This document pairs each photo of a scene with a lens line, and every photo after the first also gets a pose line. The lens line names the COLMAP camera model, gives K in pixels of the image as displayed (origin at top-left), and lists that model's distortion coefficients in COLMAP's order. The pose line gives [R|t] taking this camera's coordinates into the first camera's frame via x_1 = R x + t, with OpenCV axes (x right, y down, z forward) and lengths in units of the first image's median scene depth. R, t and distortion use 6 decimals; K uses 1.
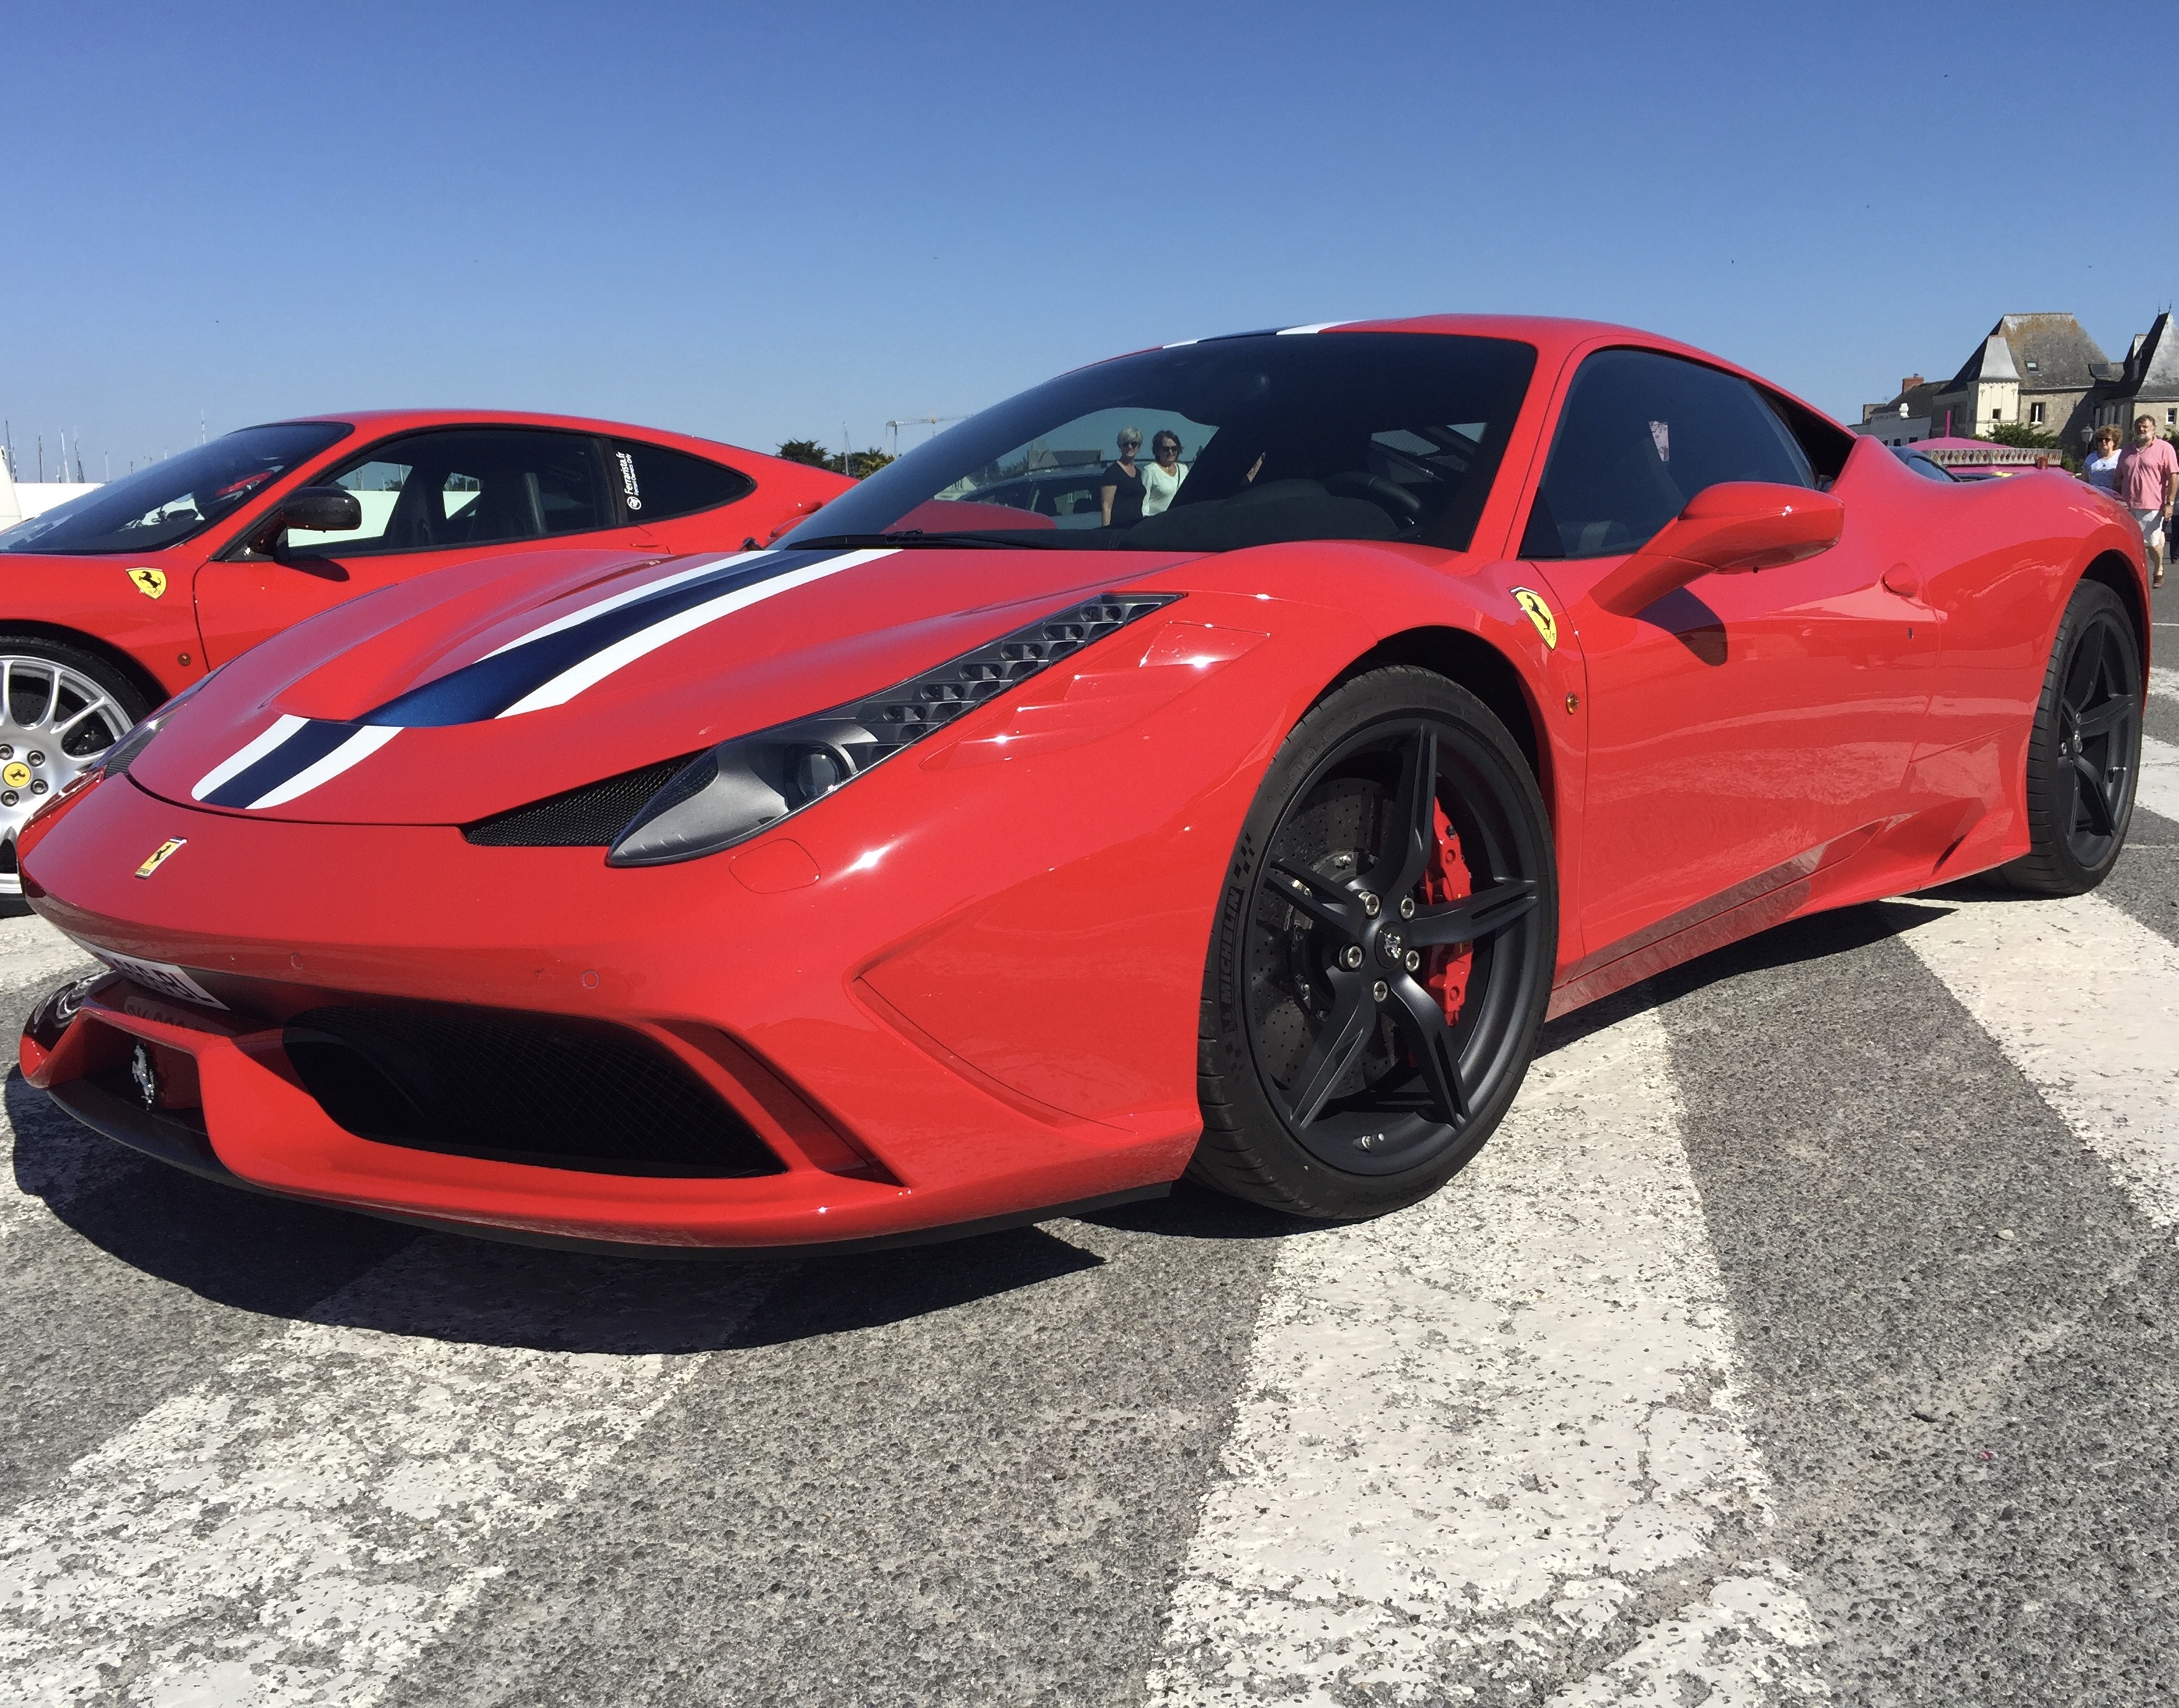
lens RADIAL K [[1952.8, 0, 1085.1], [0, 1952.8, 850.9], [0, 0, 1]] dist [0.049506, -0.045856]
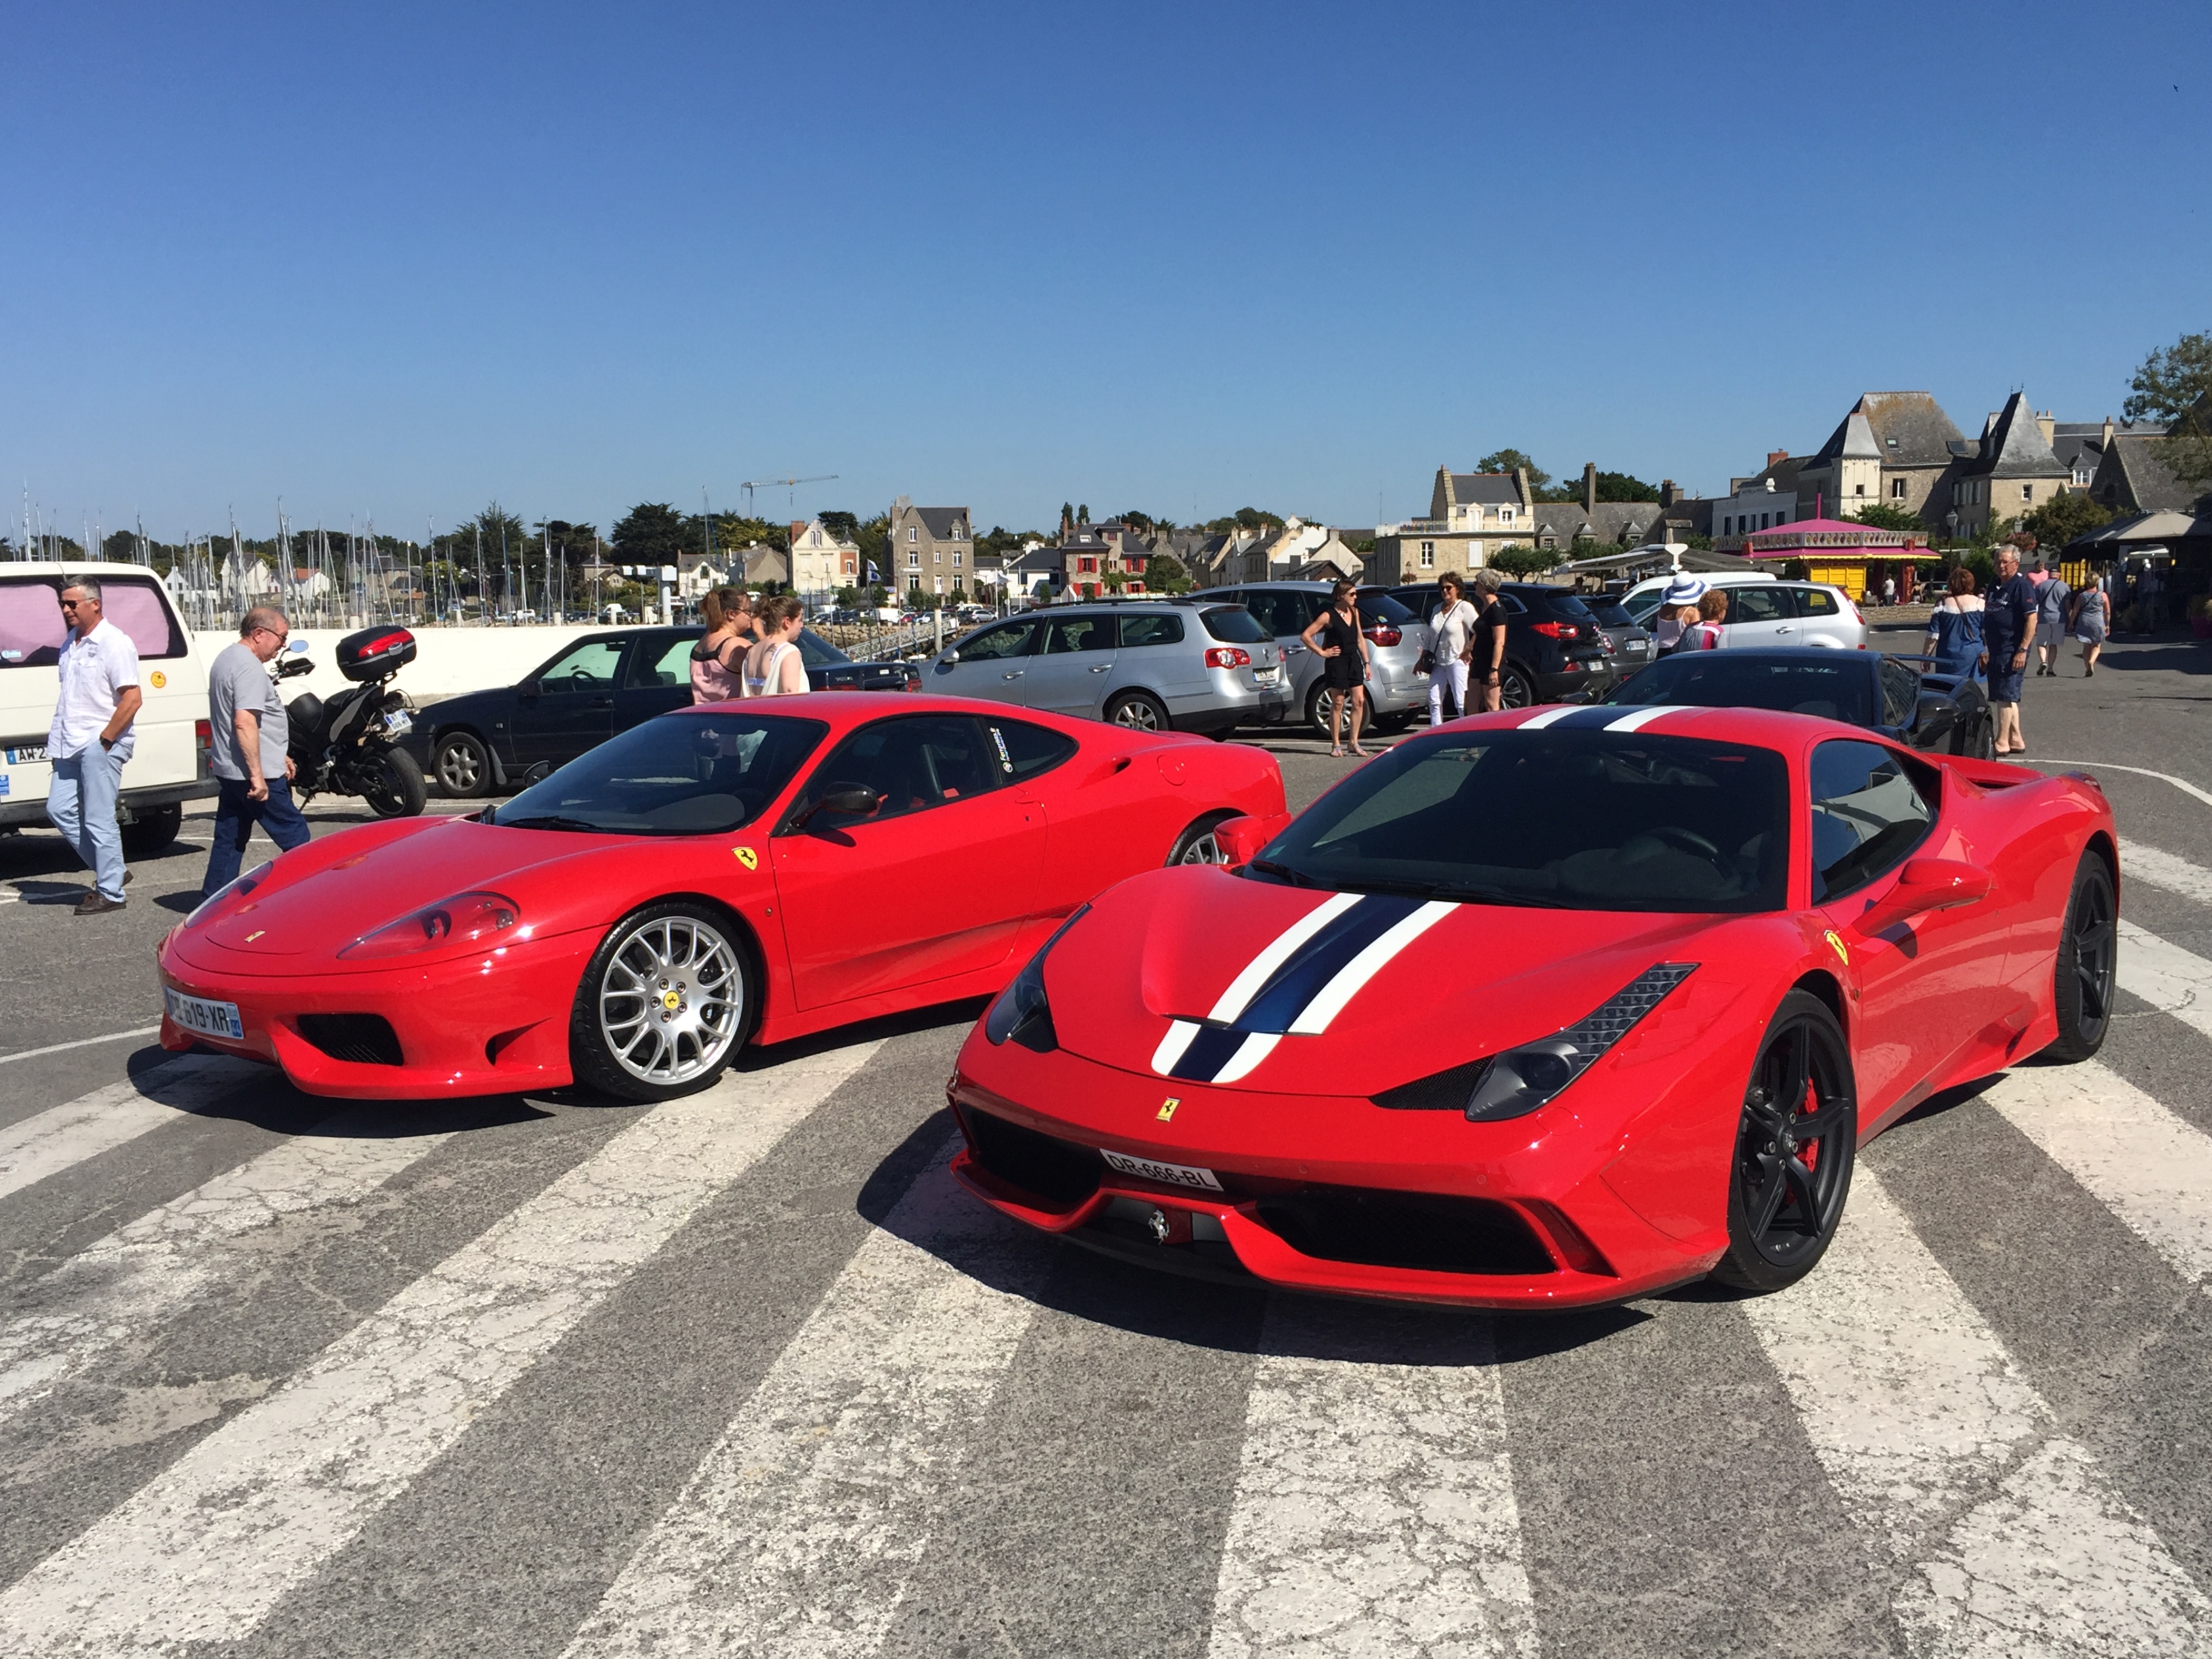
lens RADIAL K [[2049.8, 0, 1098.7], [0, 2049.8, 837.0], [0, 0, 1]] dist [0.028780, 0.000000]
pose [[0.996864, -0.009965, 0.078507, -0.506724], [0.013231, 0.999064, -0.041193, -0.130935], [-0.078023, 0.042102, 0.996062, -0.707764]]
